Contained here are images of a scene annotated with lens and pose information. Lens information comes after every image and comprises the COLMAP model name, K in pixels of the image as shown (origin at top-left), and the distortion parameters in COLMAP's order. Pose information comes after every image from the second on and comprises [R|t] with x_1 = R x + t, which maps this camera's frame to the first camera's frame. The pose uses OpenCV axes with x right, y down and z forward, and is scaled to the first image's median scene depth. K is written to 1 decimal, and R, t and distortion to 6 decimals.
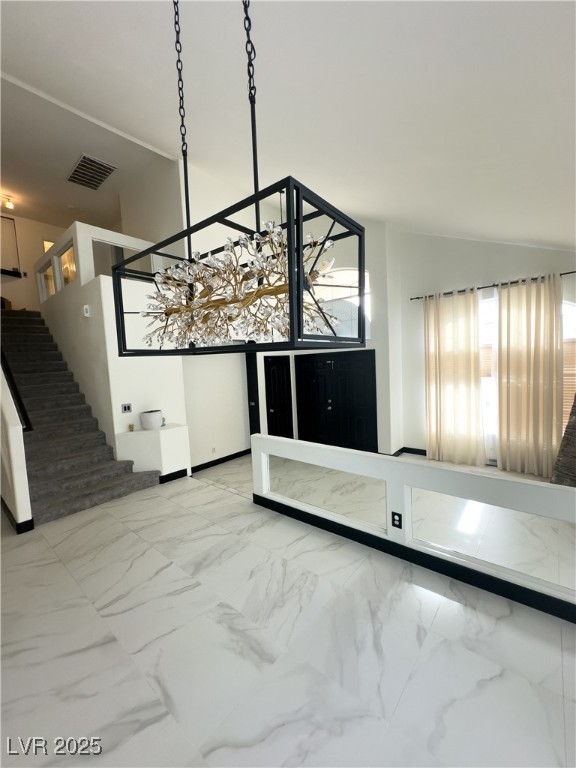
lens RADIAL K [[304.7, 0, 290.7], [0, 304.7, 381.9], [0, 0, 1]] dist [0.000678, -0.000012]
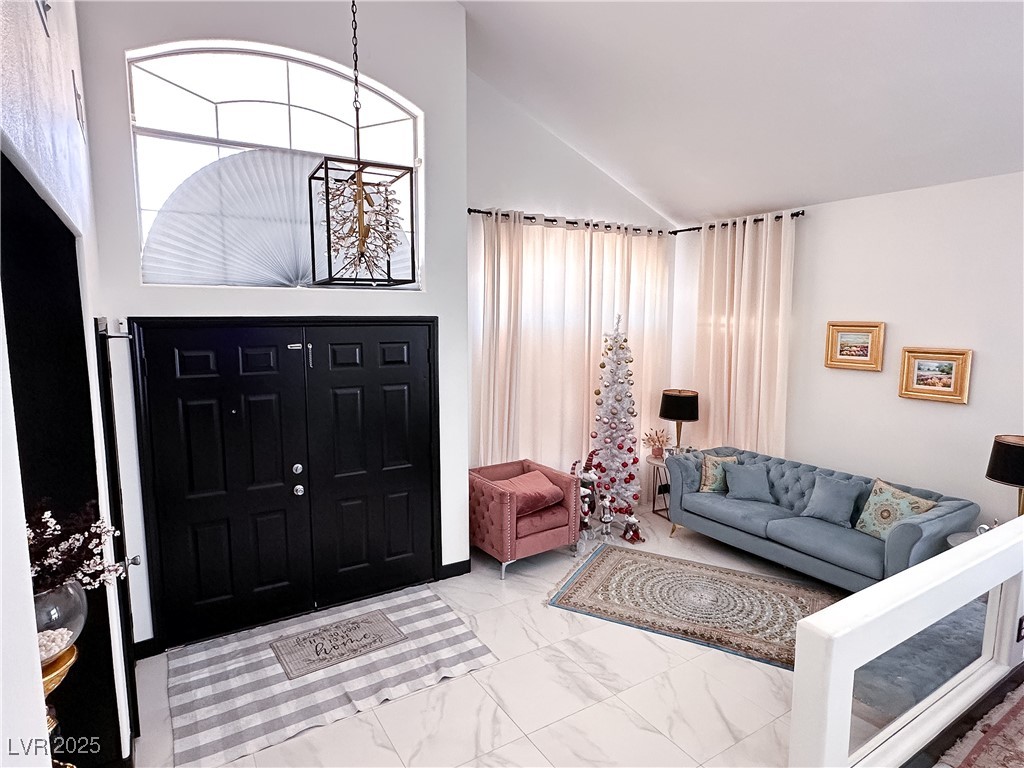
lens RADIAL K [[569.1, 0, 513.3], [0, 569.1, 384.5], [0, 0, 1]] dist [-0.008842, -0.000931]
pose [[0.309909, -0.067846, 0.948342, -0.448079], [0.043029, 0.997430, 0.057296, -0.061191], [-0.949792, 0.023050, 0.312032, 0.728915]]
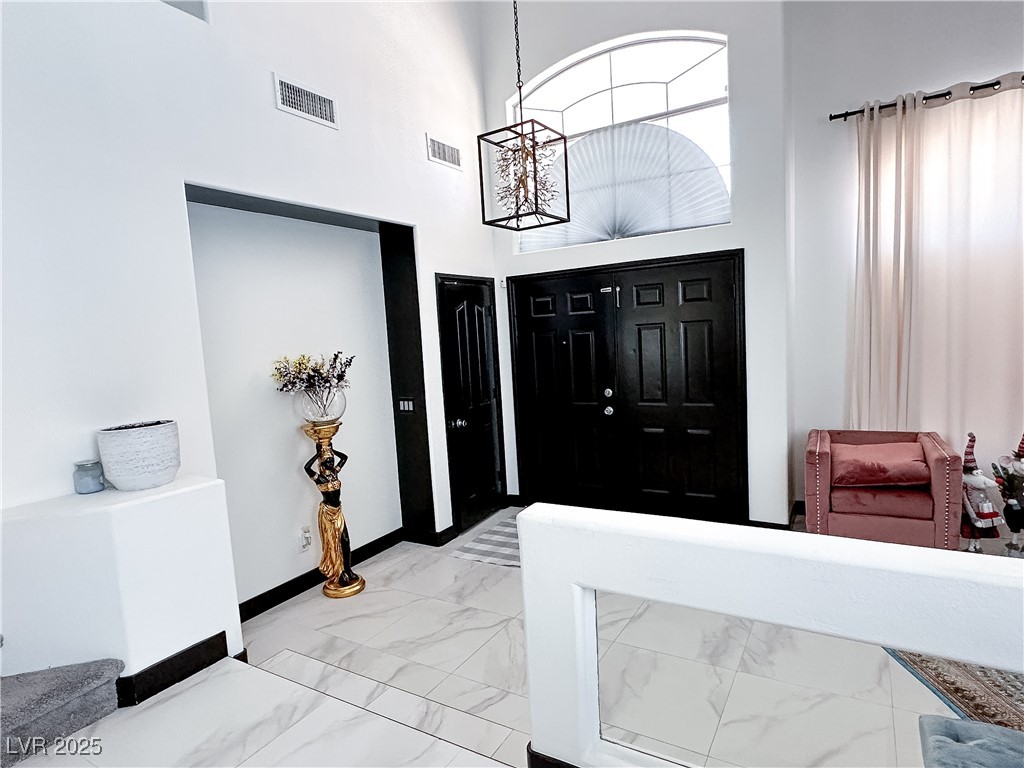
lens RADIAL K [[569.1, 0, 509.7], [0, 569.1, 388.6], [0, 0, 1]] dist [-0.008842, -0.000931]
pose [[0.987523, -0.027600, 0.155040, -0.132464], [0.023754, 0.999364, 0.026605, 0.044086], [-0.155676, -0.022591, 0.987550, 0.377805]]
